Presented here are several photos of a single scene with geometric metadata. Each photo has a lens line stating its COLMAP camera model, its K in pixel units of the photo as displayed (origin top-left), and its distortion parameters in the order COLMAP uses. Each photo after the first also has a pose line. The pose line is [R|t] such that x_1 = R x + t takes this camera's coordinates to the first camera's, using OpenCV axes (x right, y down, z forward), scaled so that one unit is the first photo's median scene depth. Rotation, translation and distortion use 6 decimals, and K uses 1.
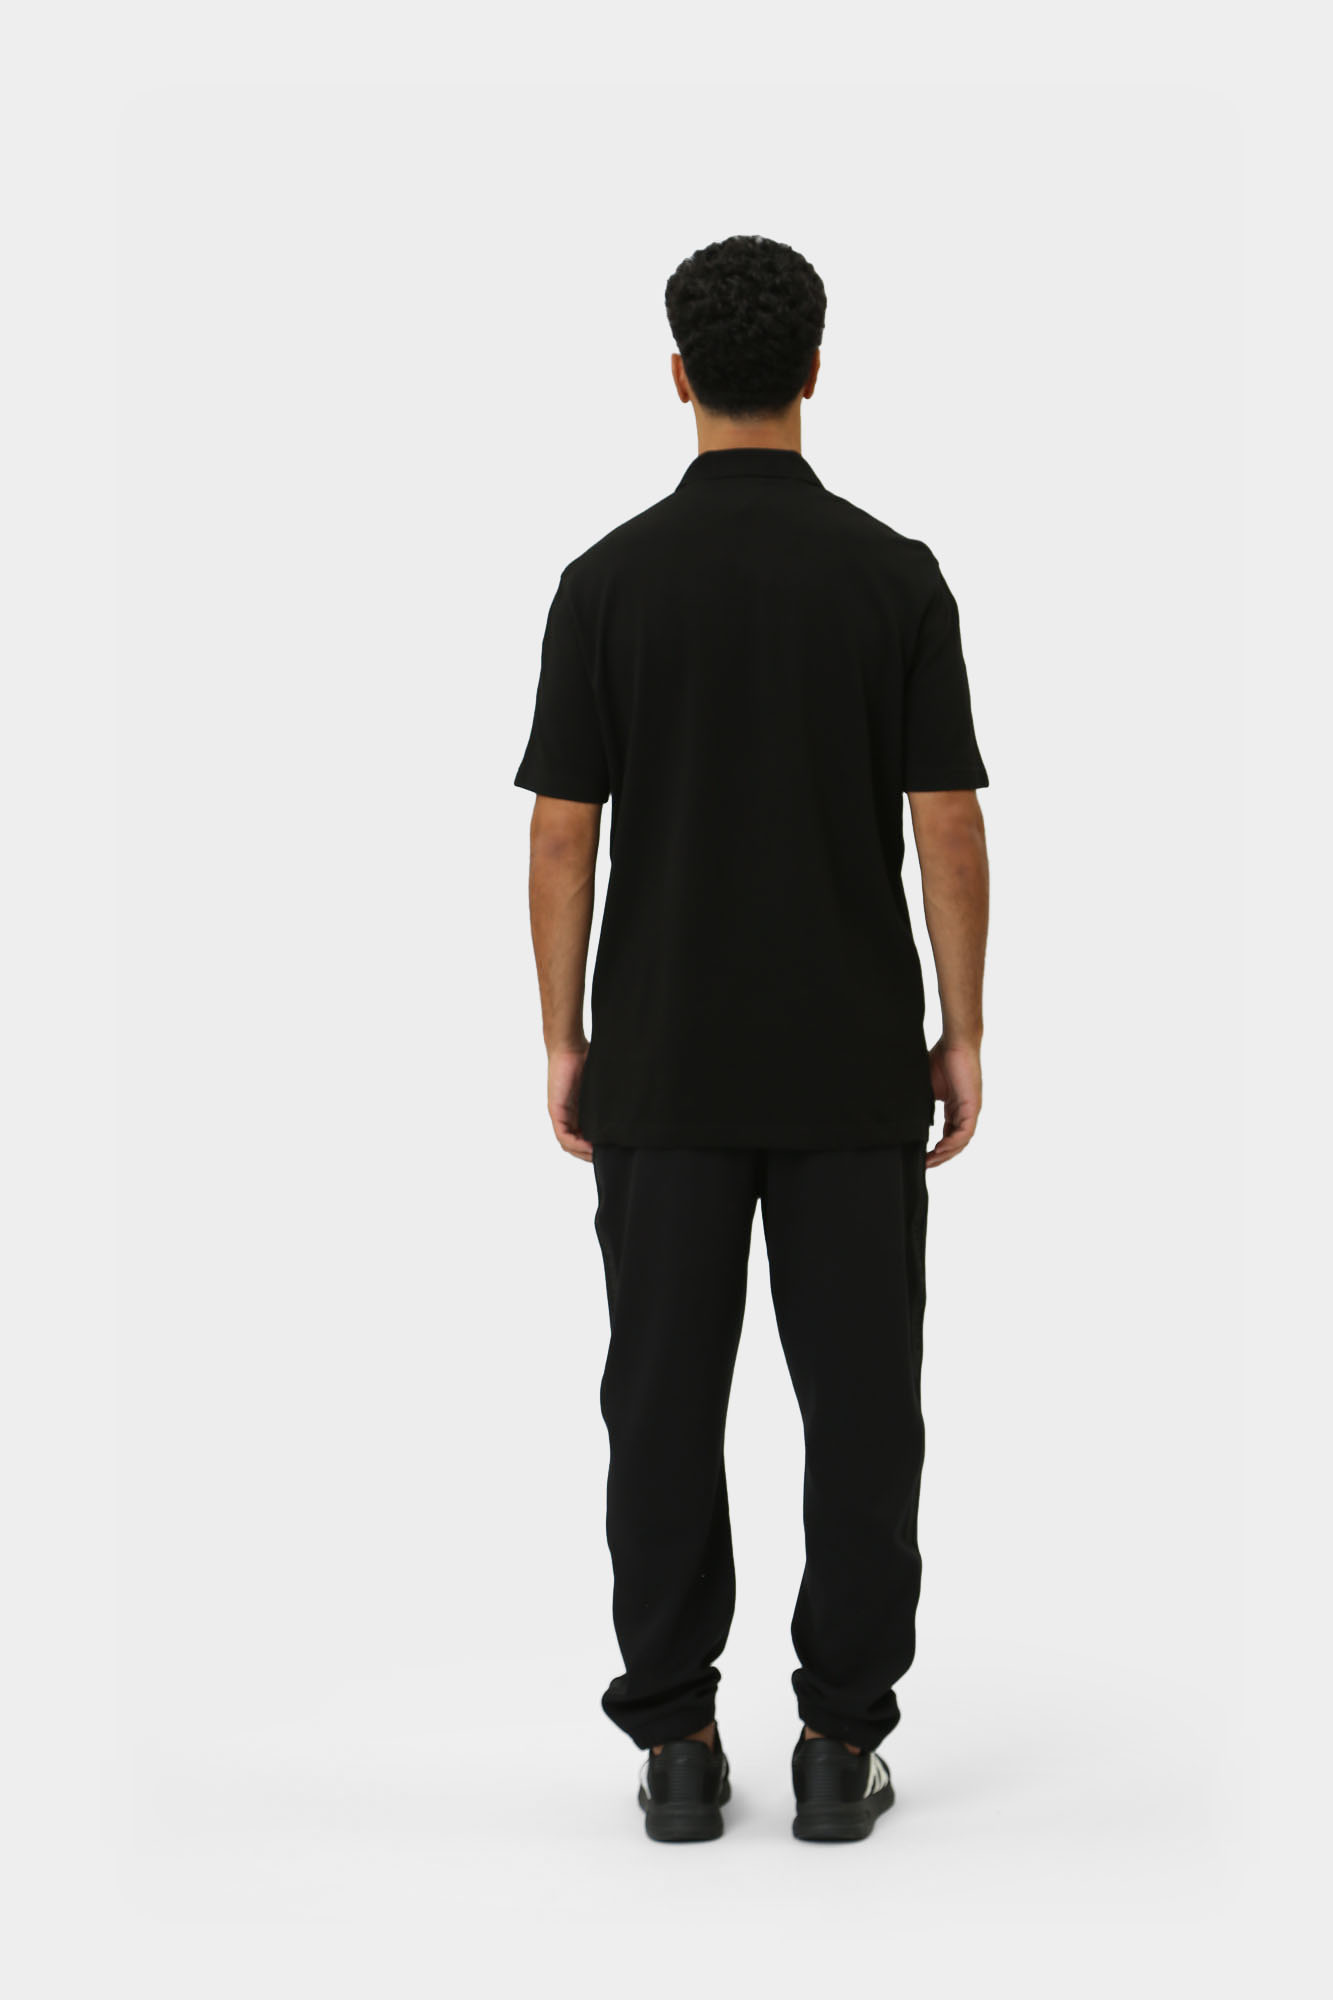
lens RADIAL K [[4151.8, 0, 661.0], [0, 4151.8, 998.8], [0, 0, 1]] dist [-0.082740, 0.000000]
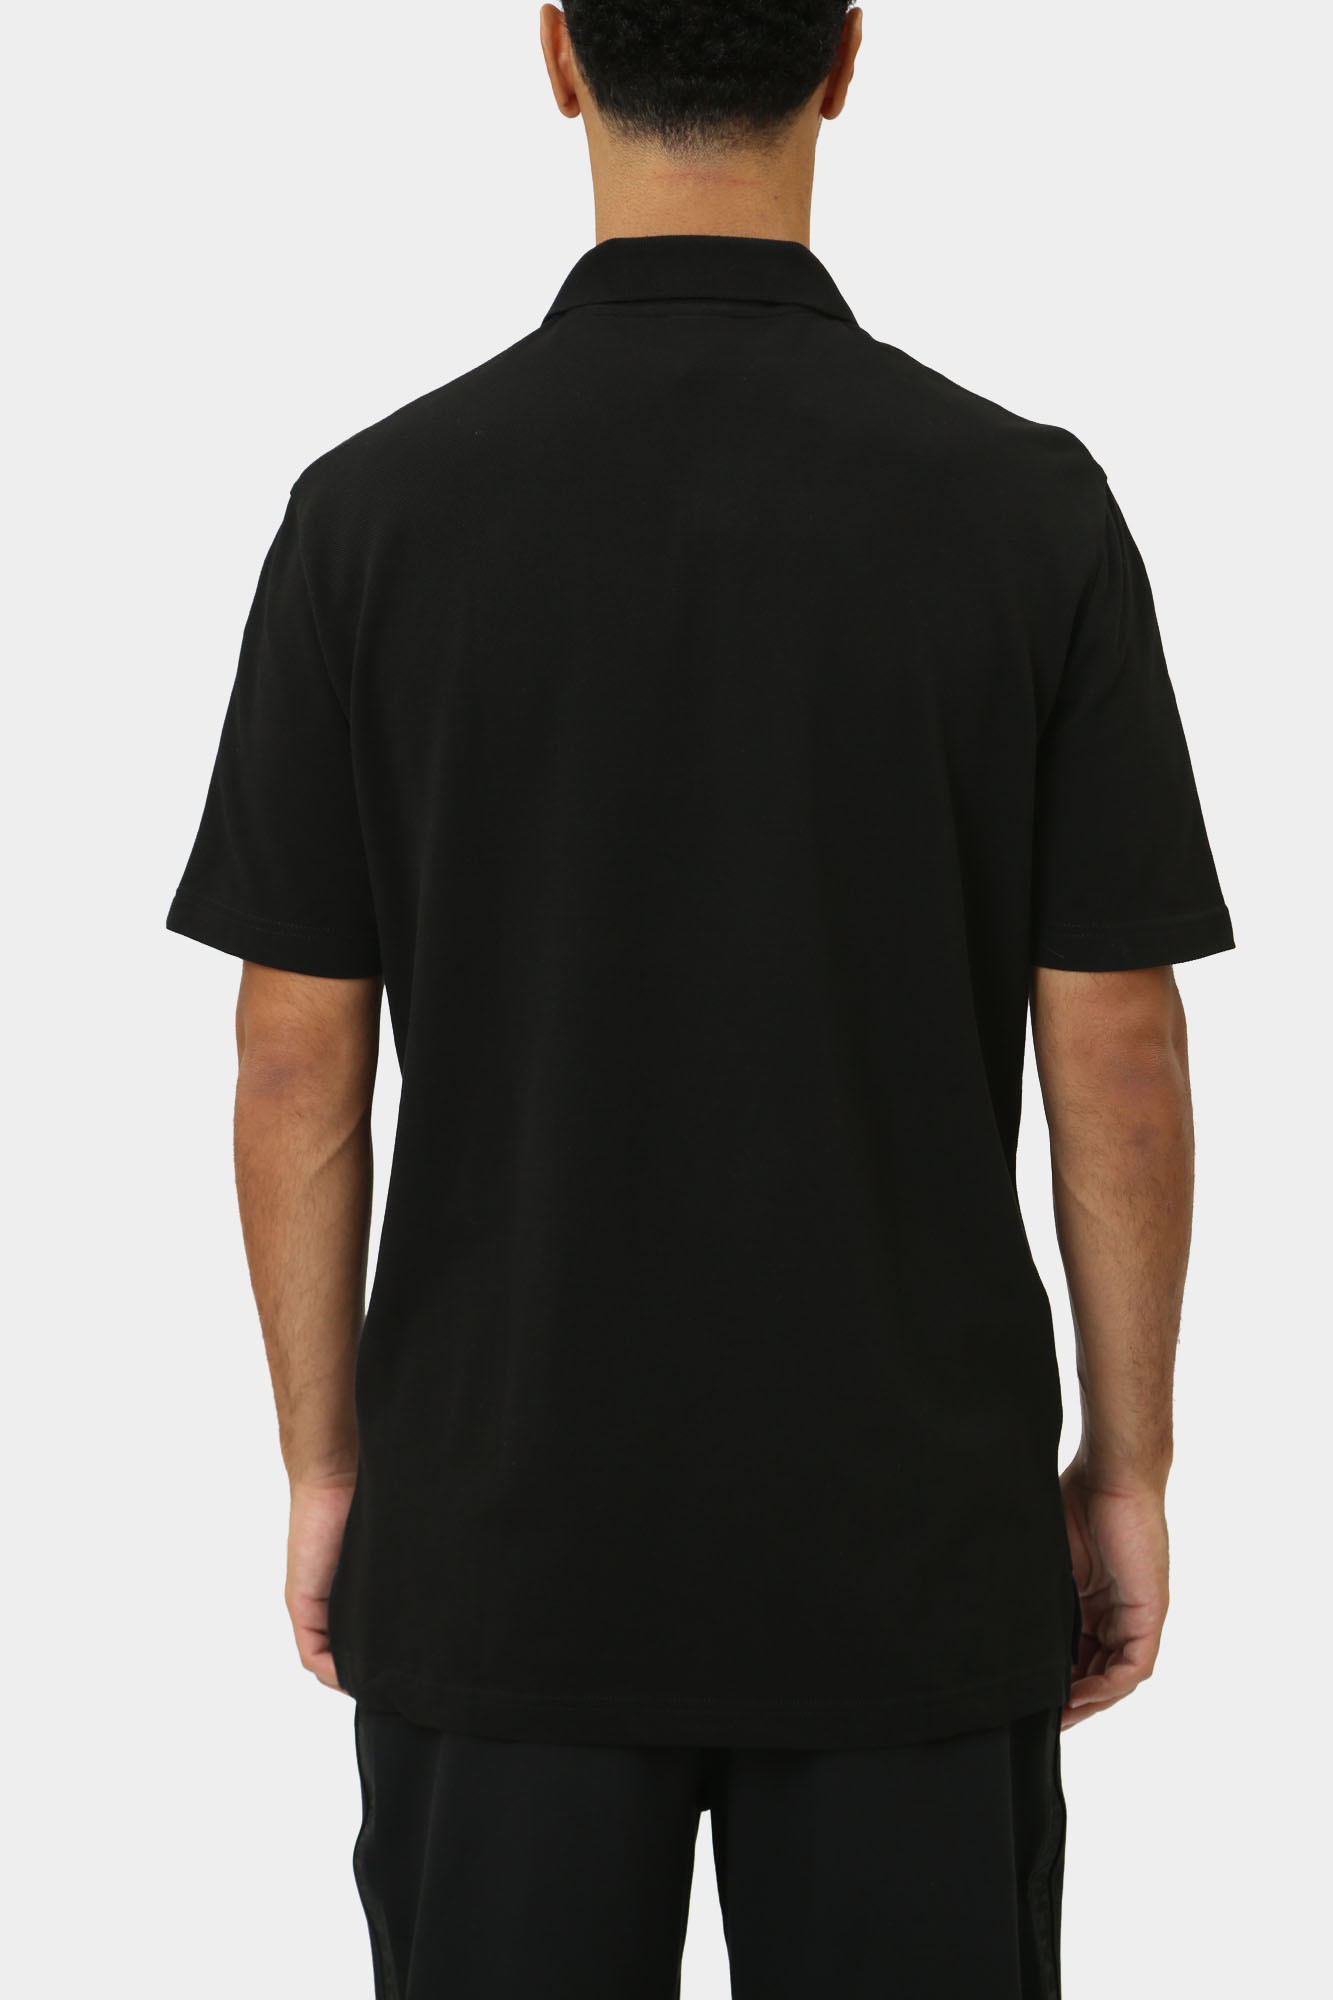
lens RADIAL K [[6014.8, 0, 663.8], [0, 6014.8, 1003.4], [0, 0, 1]] dist [2.510665, 0.000000]
pose [[0.999794, 0.014746, 0.013977, 0.008032], [-0.014308, 0.999419, -0.030941, -0.022414], [-0.014425, 0.030735, 0.999423, 0.294197]]
